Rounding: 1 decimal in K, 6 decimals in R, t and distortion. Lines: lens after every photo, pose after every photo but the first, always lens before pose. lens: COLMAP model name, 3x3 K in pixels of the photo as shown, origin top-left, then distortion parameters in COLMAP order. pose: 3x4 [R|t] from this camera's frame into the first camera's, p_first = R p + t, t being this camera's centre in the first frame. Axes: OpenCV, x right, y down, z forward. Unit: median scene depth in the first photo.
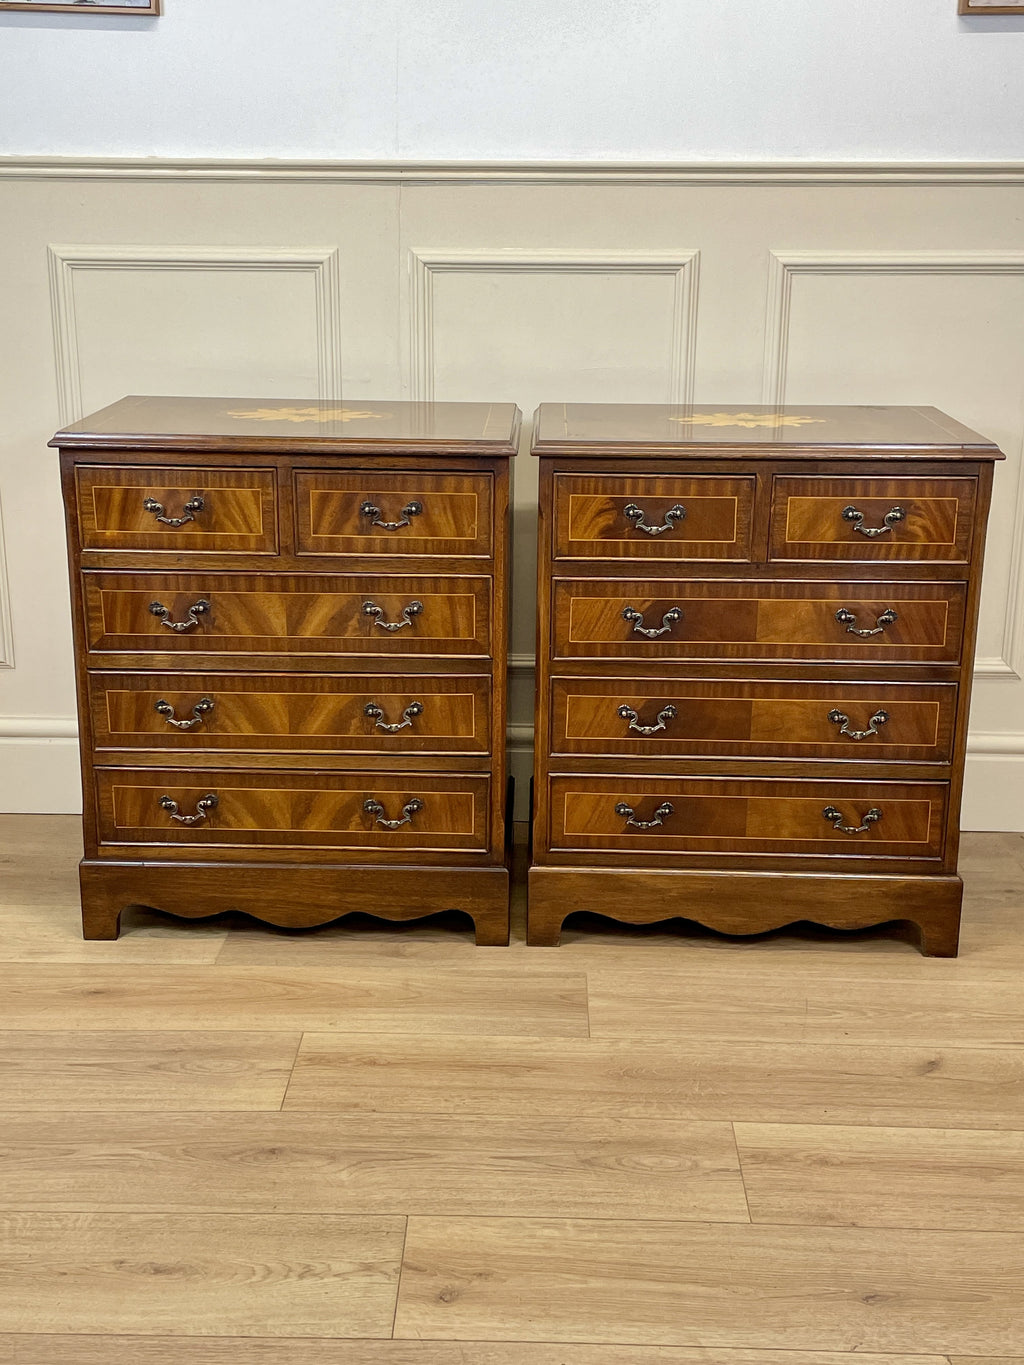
lens RADIAL K [[1687.6, 0, 511.6], [0, 1687.6, 682.2], [0, 0, 1]] dist [0.084758, -0.091812]
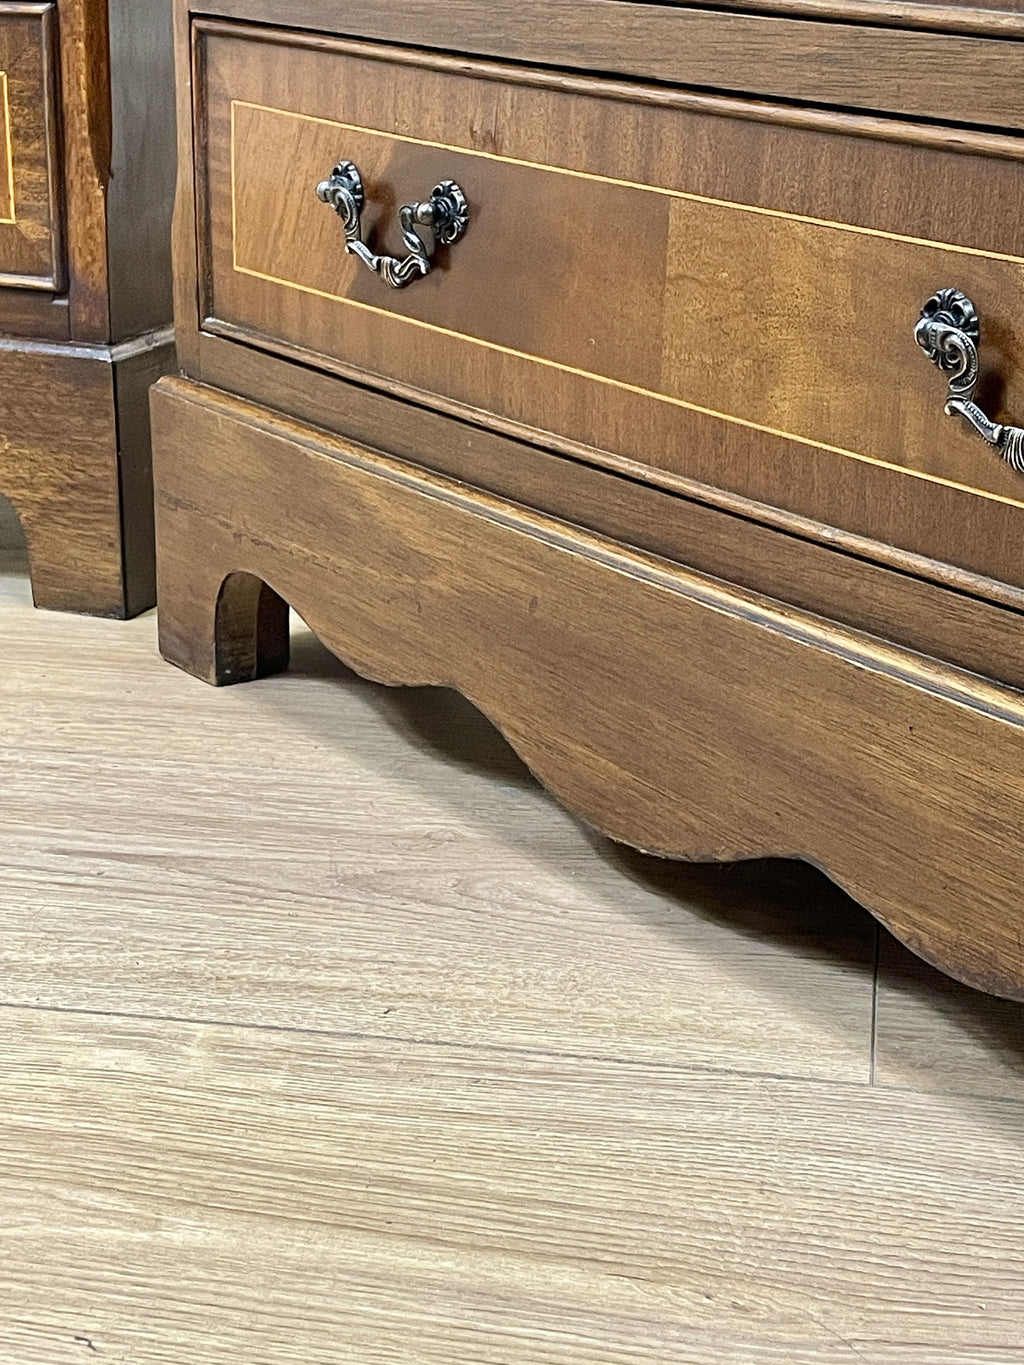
lens RADIAL K [[2397.6, 0, 512.0], [0, 2397.6, 677.7], [0, 0, 1]] dist [0.174584, -0.540537]
pose [[0.989986, 0.050536, -0.131809, 0.127514], [-0.045209, 0.998047, 0.043101, 0.233147], [0.133730, -0.036711, 0.990338, 0.602371]]
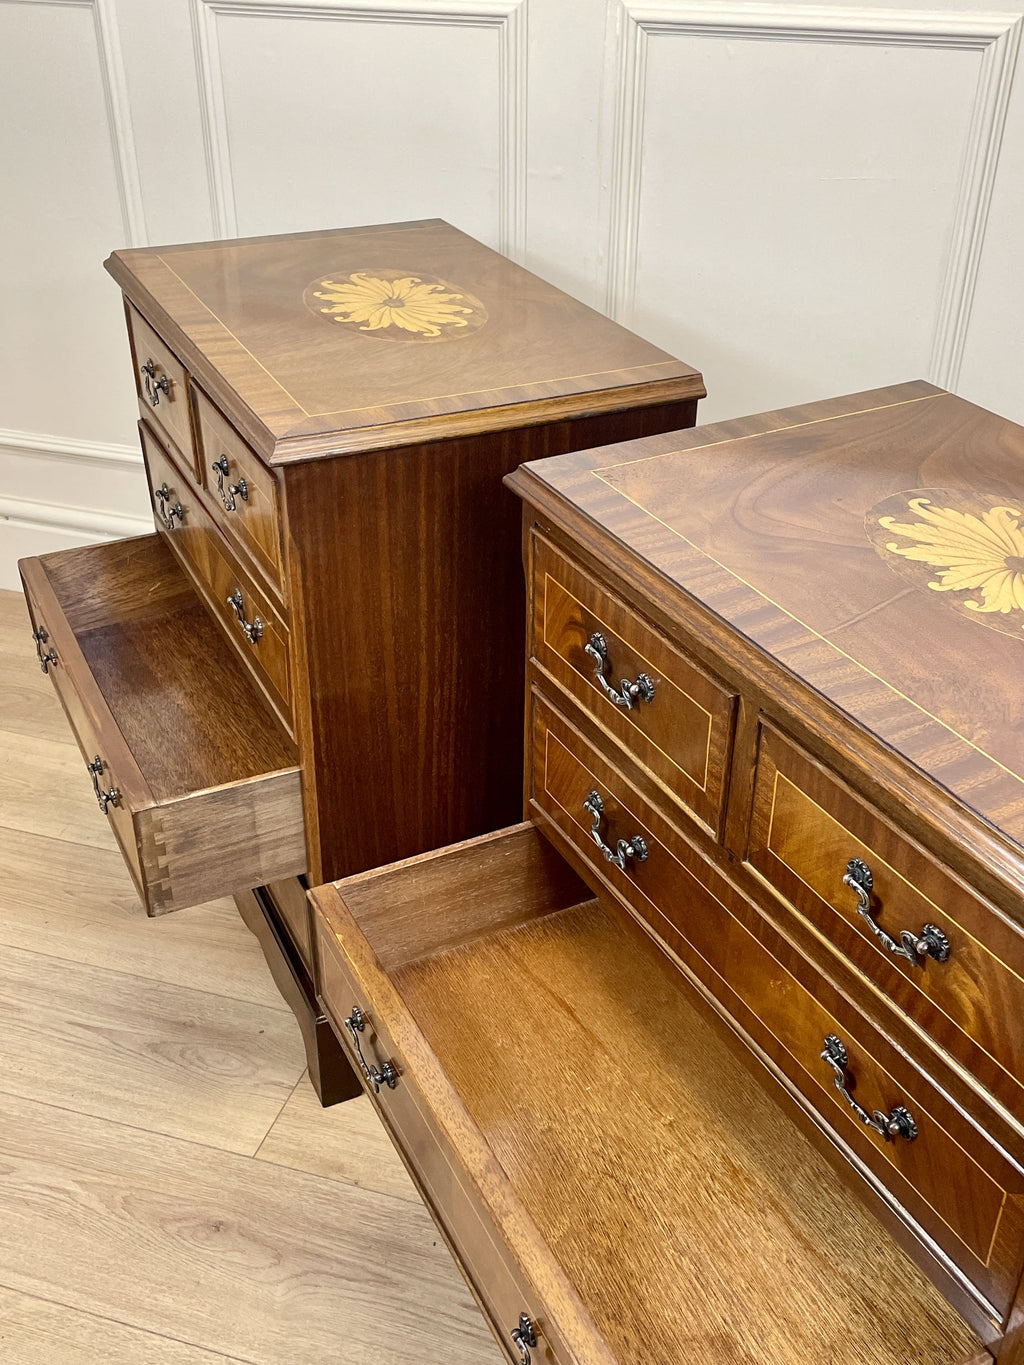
lens RADIAL K [[1443.0, 0, 511.2], [0, 1443.0, 679.5], [0, 0, 1]] dist [0.105245, -0.150130]
pose [[0.956773, 0.148522, -0.250053, 0.142688], [-0.079956, 0.960970, 0.264847, -0.191655], [0.279629, -0.233405, 0.931305, 0.446446]]
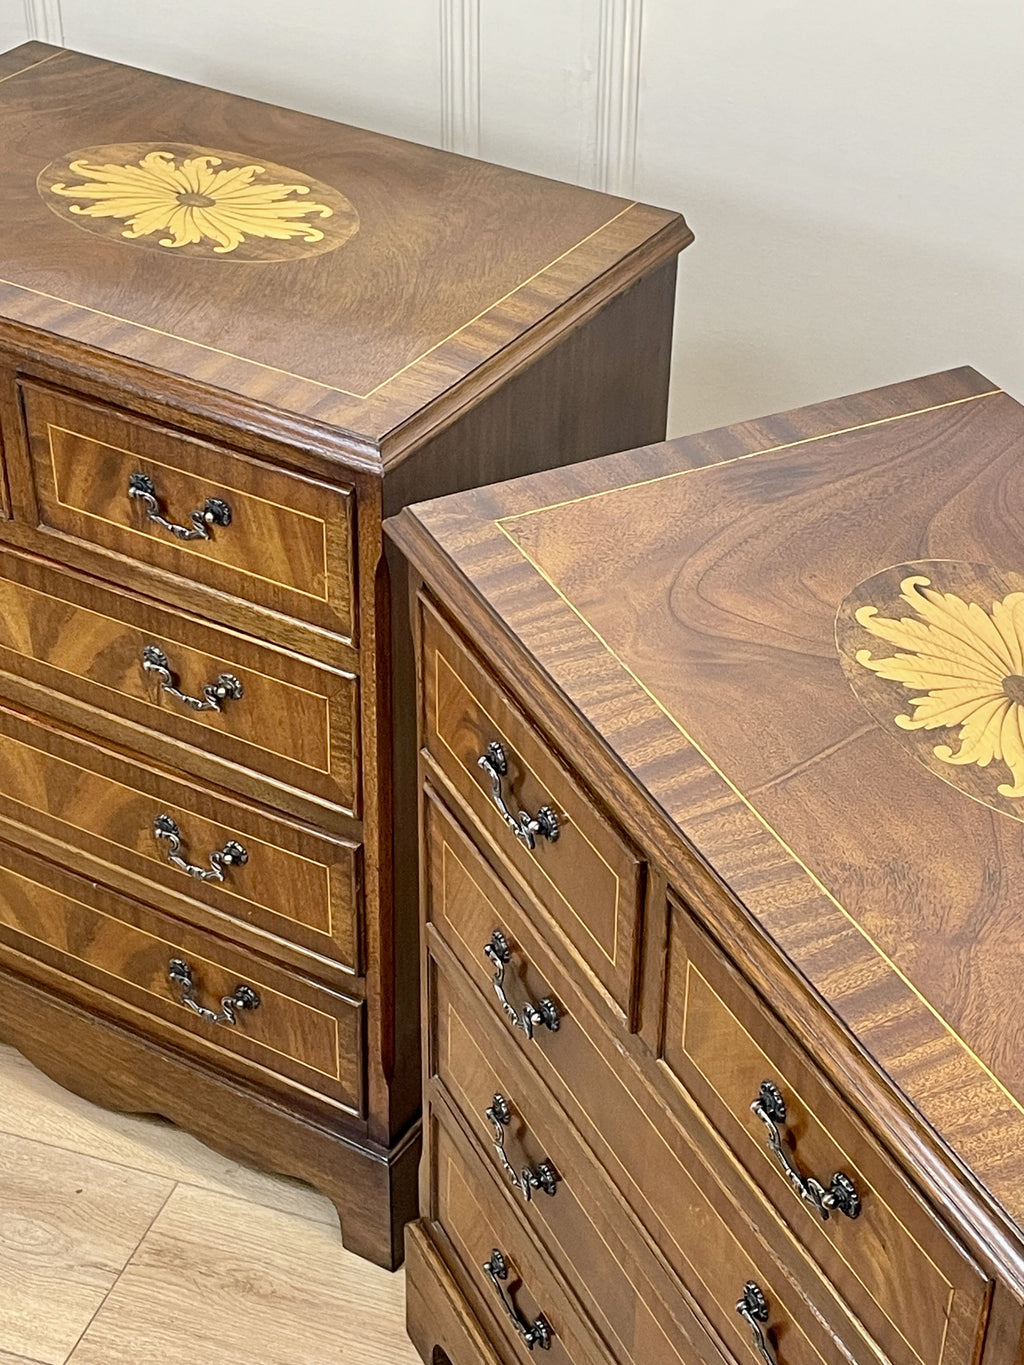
lens RADIAL K [[2397.6, 0, 512.0], [0, 2397.6, 677.7], [0, 0, 1]] dist [0.174584, -0.540537]
pose [[0.949048, 0.185490, -0.254757, 0.215899], [-0.092507, 0.936783, 0.337460, -0.323861], [0.301248, -0.296699, 0.906211, 0.340142]]
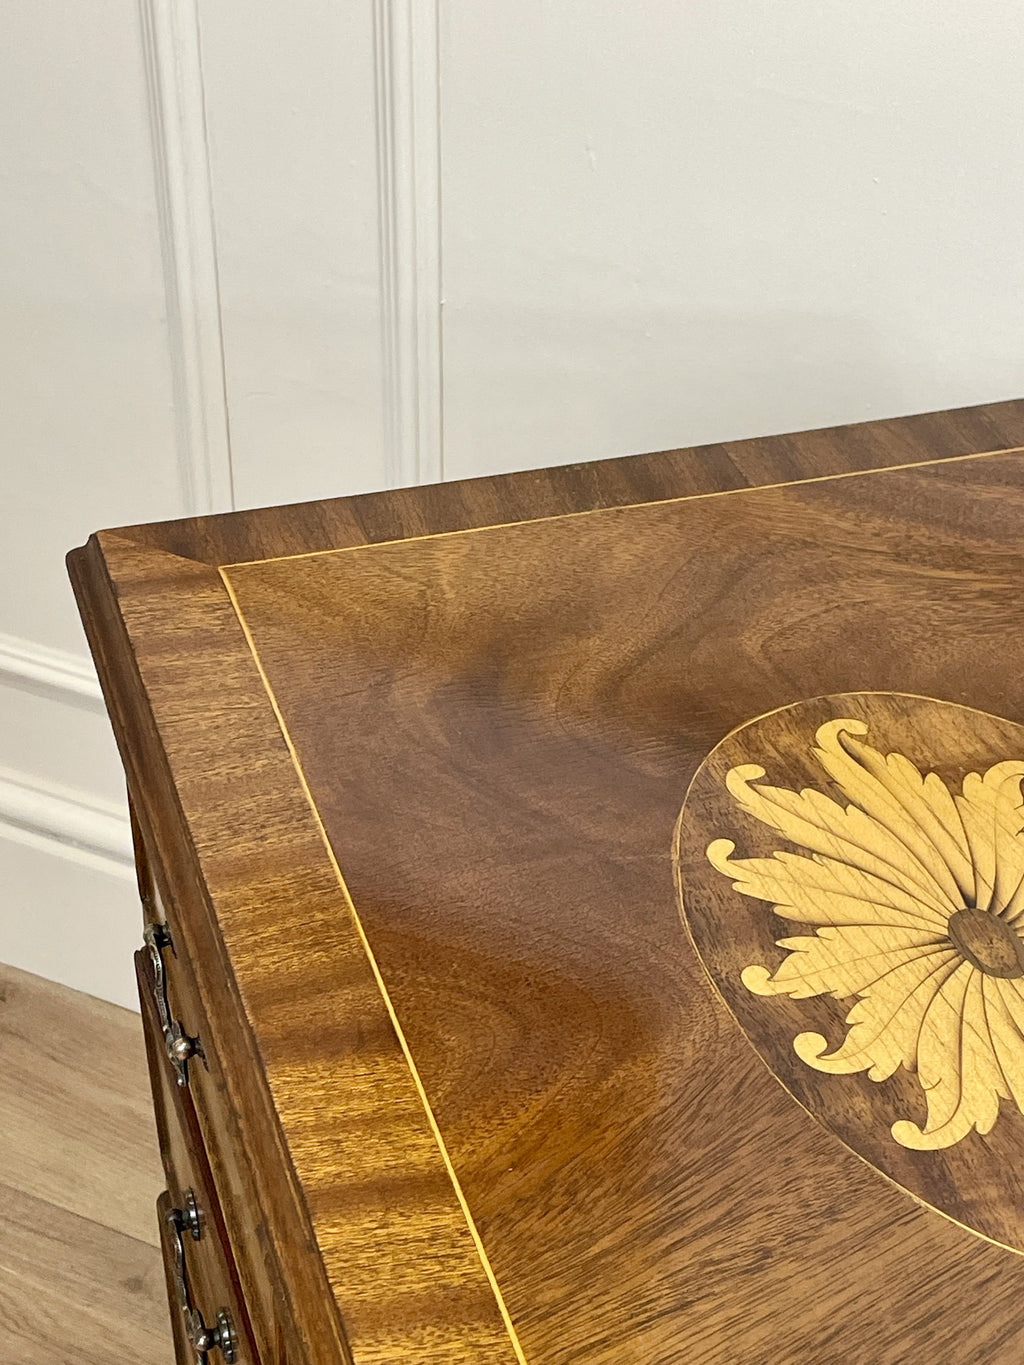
lens RADIAL K [[2406.0, 0, 491.1], [0, 2406.0, 682.2], [0, 0, 1]] dist [0.172319, -0.538956]
pose [[0.905099, 0.242154, -0.349509, -0.089045], [-0.119544, 0.933752, 0.337366, -0.330569], [0.408049, -0.263568, 0.874087, 0.847141]]
